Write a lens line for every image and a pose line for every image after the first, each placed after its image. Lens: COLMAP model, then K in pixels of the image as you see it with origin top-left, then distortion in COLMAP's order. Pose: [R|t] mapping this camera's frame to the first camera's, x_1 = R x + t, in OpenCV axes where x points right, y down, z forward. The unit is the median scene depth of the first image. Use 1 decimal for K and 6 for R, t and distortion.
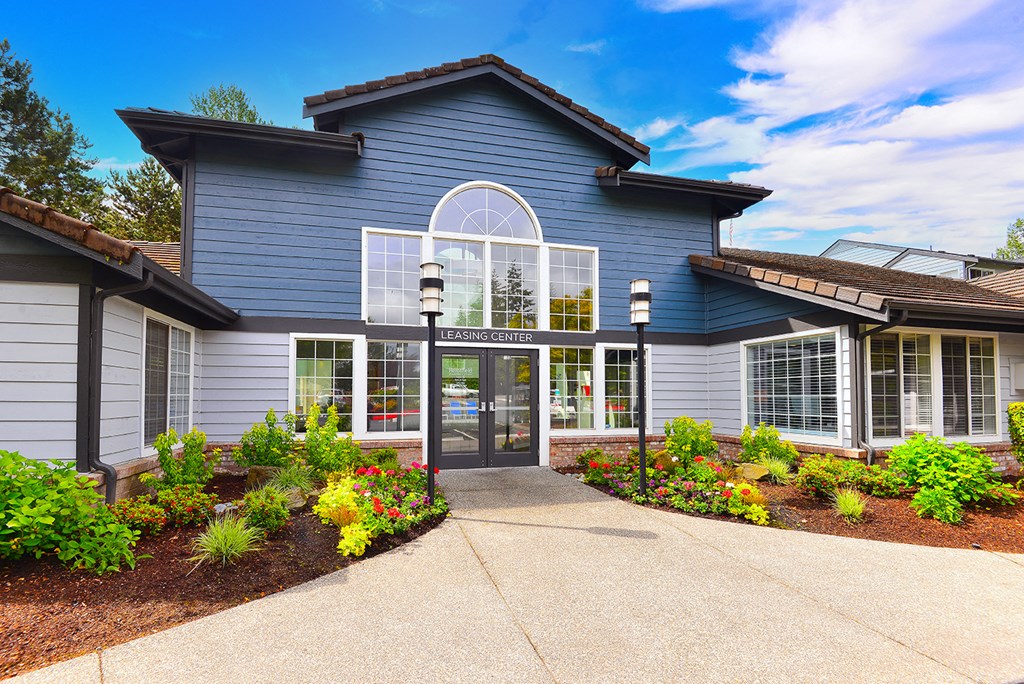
lens RADIAL K [[508.1, 0, 511.9], [0, 508.1, 355.3], [0, 0, 1]] dist [-0.047388, -0.000494]
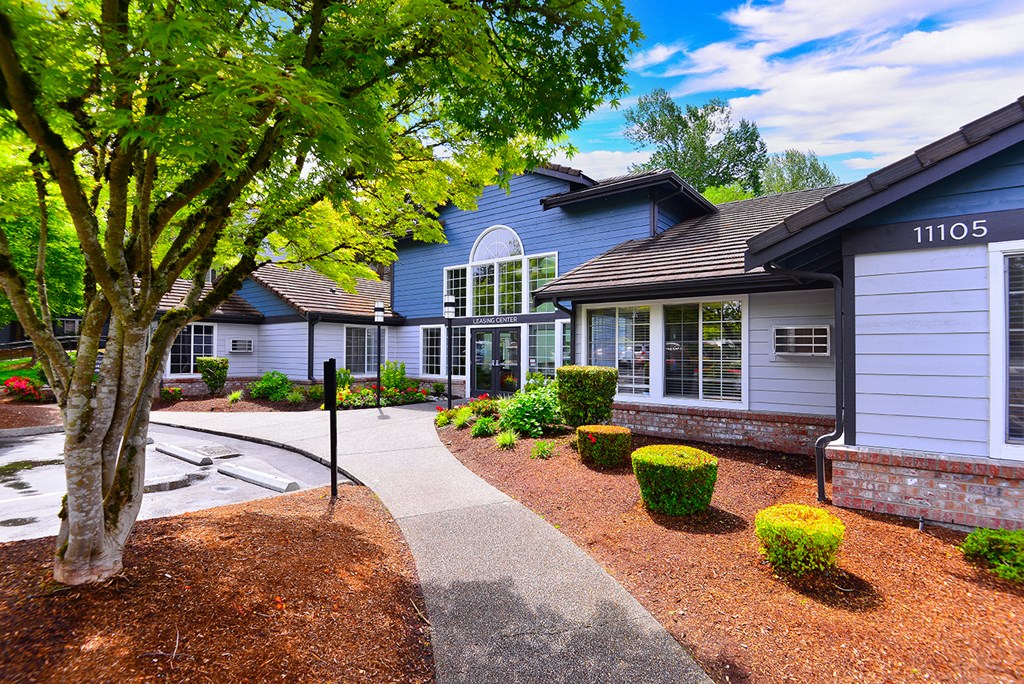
lens RADIAL K [[508.1, 0, 511.9], [0, 508.1, 355.3], [0, 0, 1]] dist [-0.047388, -0.000494]
pose [[0.594697, 0.006372, -0.803925, 1.408761], [0.059632, 0.996864, 0.052013, -0.007016], [0.801736, -0.078872, 0.592452, 0.045539]]
